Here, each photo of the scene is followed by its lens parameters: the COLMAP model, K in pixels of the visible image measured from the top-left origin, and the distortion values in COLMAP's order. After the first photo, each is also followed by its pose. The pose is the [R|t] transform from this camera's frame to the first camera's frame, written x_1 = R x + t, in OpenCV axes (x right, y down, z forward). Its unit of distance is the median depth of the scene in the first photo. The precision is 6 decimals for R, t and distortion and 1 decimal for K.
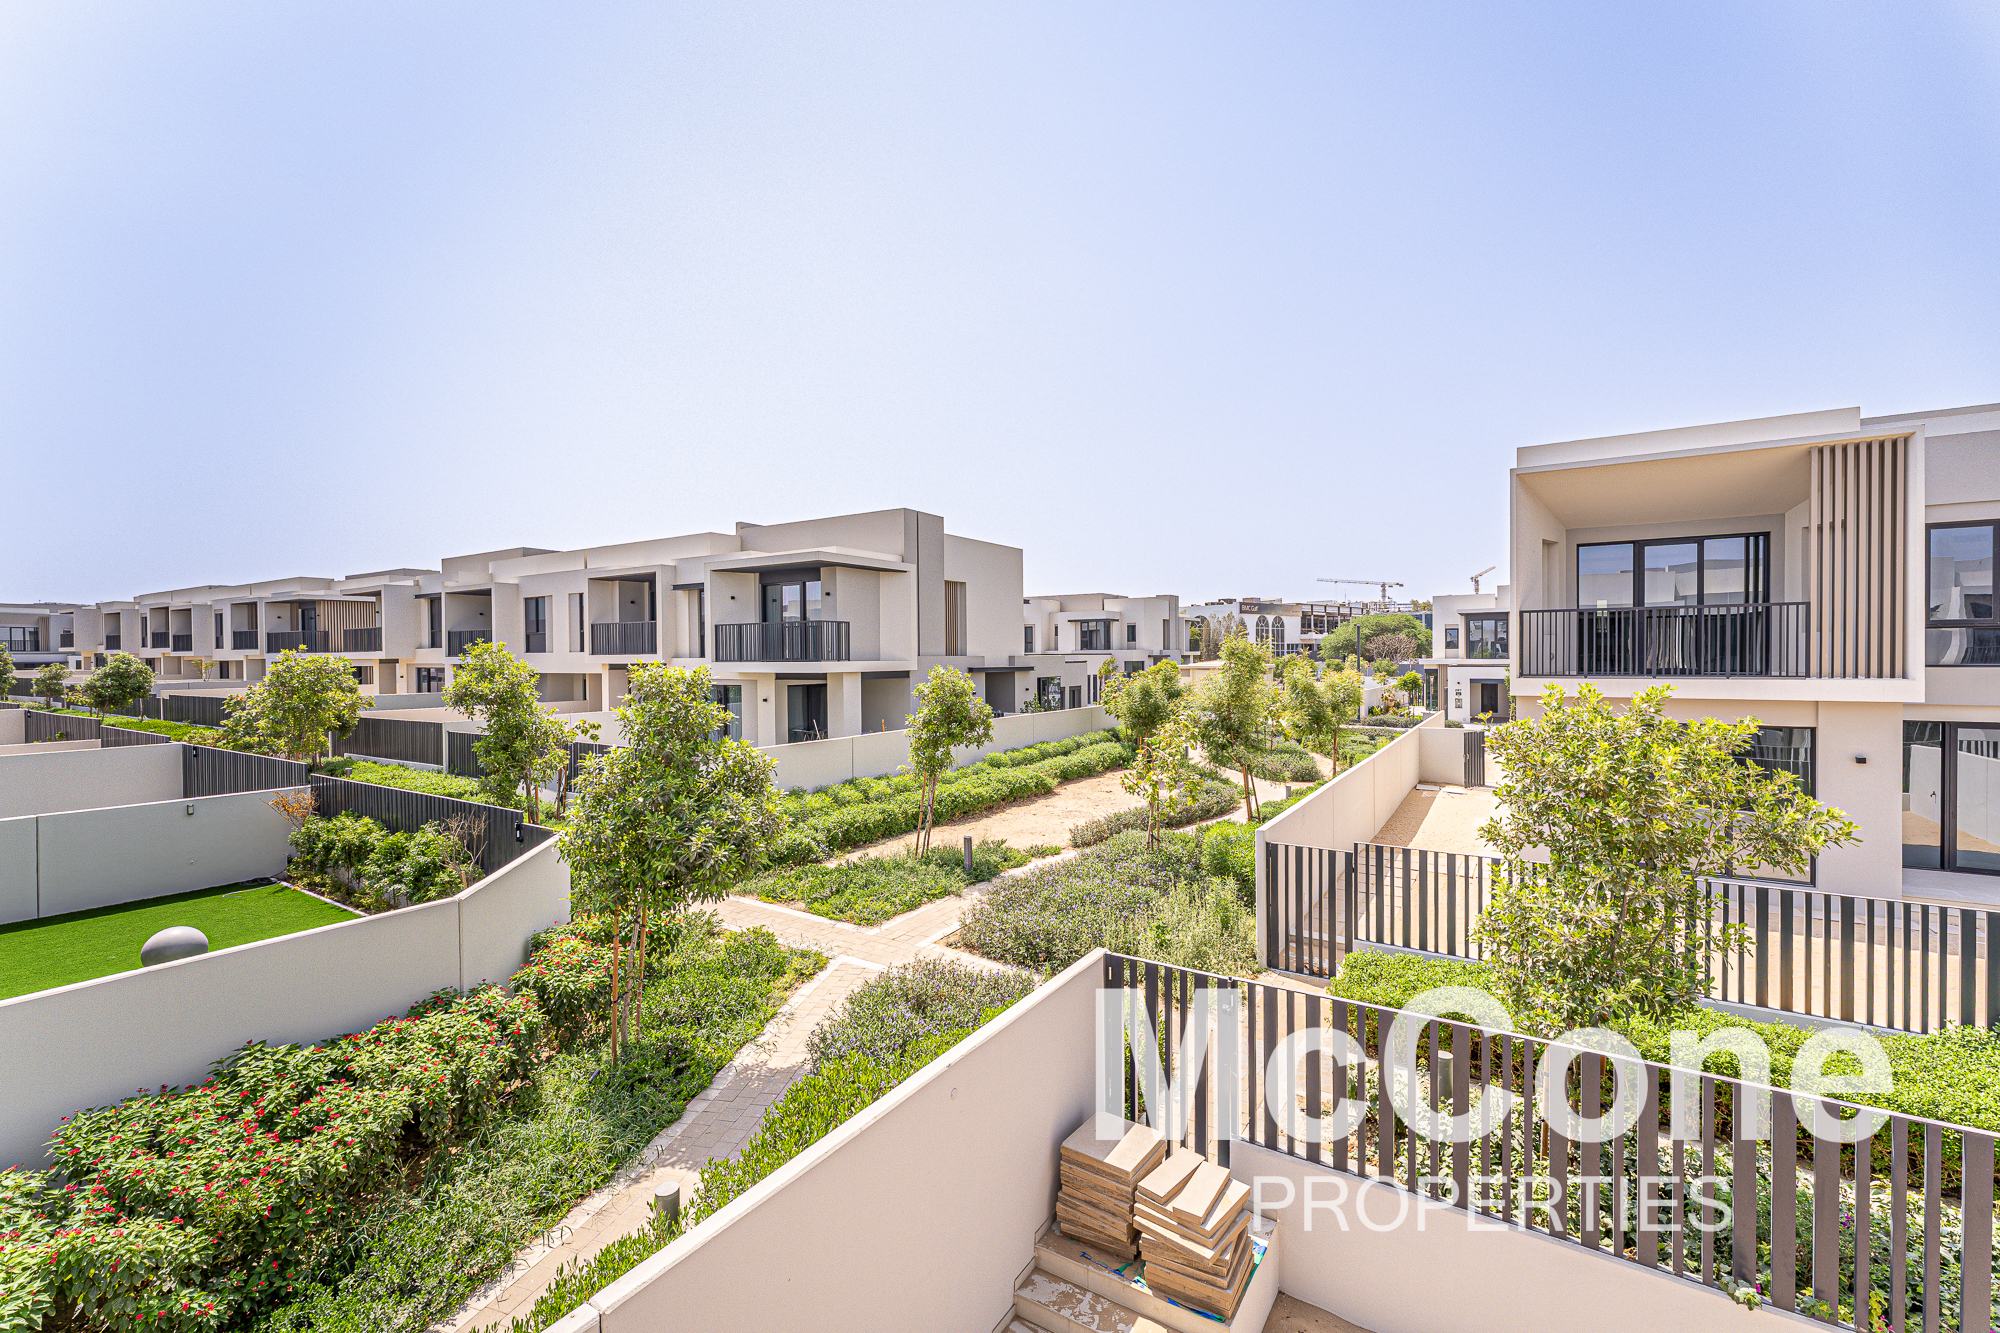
lens RADIAL K [[823.4, 0, 996.1], [0, 823.4, 660.3], [0, 0, 1]] dist [-0.001520, 0.000581]
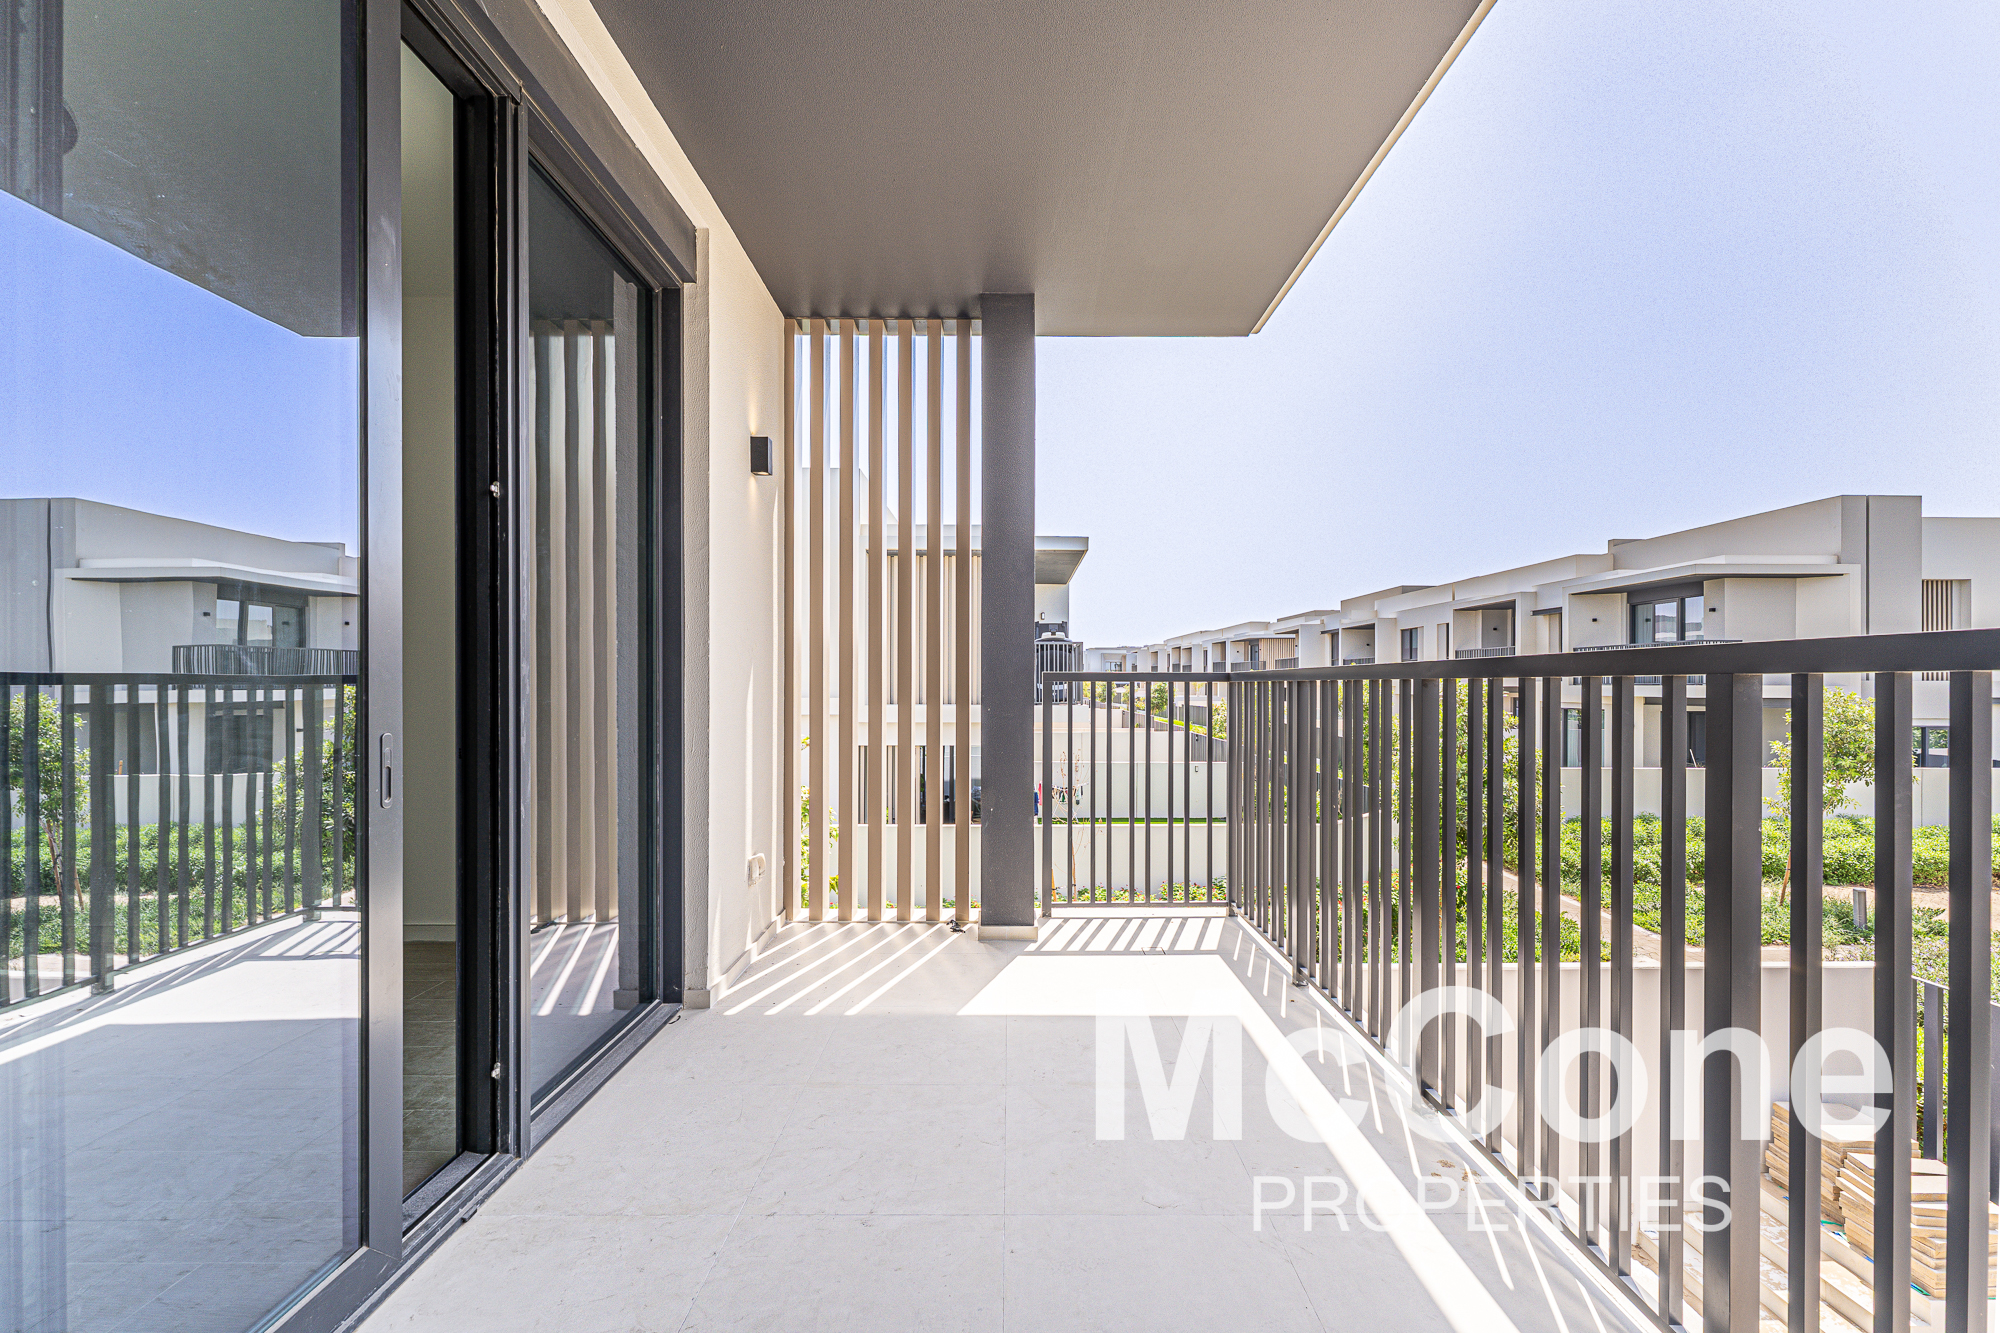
lens RADIAL K [[823.4, 0, 998.1], [0, 823.4, 678.6], [0, 0, 1]] dist [-0.001520, 0.000581]
pose [[0.539399, 0.000718, -0.842050, 0.122523], [-0.007769, 0.999961, -0.004124, 0.004786], [0.842015, 0.008766, 0.539384, -0.138137]]
